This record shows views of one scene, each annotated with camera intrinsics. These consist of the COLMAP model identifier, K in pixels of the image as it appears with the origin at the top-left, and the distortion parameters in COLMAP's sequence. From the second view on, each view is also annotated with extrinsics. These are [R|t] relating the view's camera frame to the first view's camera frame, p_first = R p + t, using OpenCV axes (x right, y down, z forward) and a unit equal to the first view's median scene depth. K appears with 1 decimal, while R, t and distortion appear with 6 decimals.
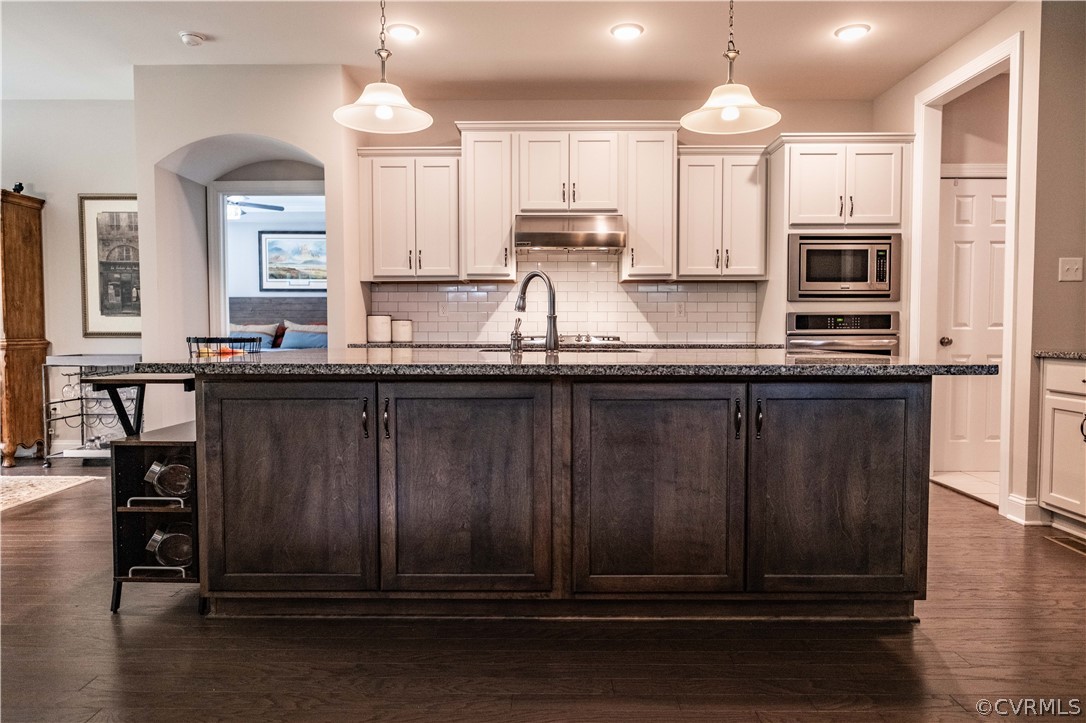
lens RADIAL K [[674.4, 0, 542.8], [0, 674.4, 359.9], [0, 0, 1]] dist [-0.006193, 0.000107]
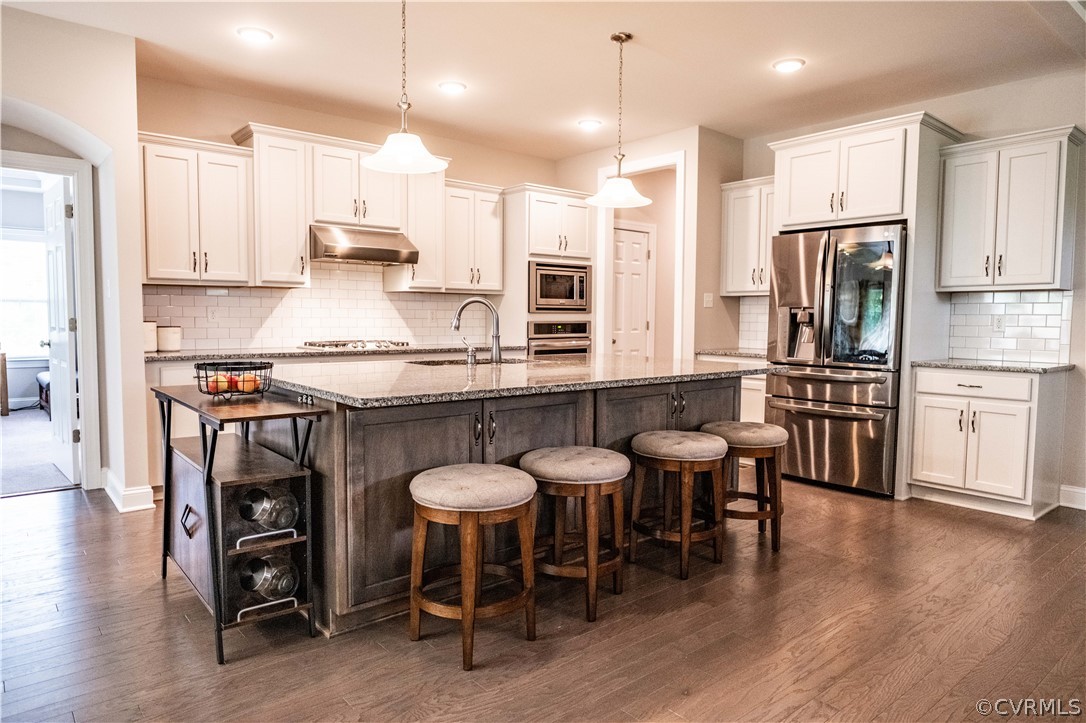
lens RADIAL K [[674.4, 0, 533.3], [0, 674.4, 360.6], [0, 0, 1]] dist [-0.006193, 0.000107]
pose [[0.765323, -0.037148, 0.642573, -0.467794], [0.021953, 0.999259, 0.031621, -0.035987], [-0.643272, -0.010094, 0.765572, 0.000440]]
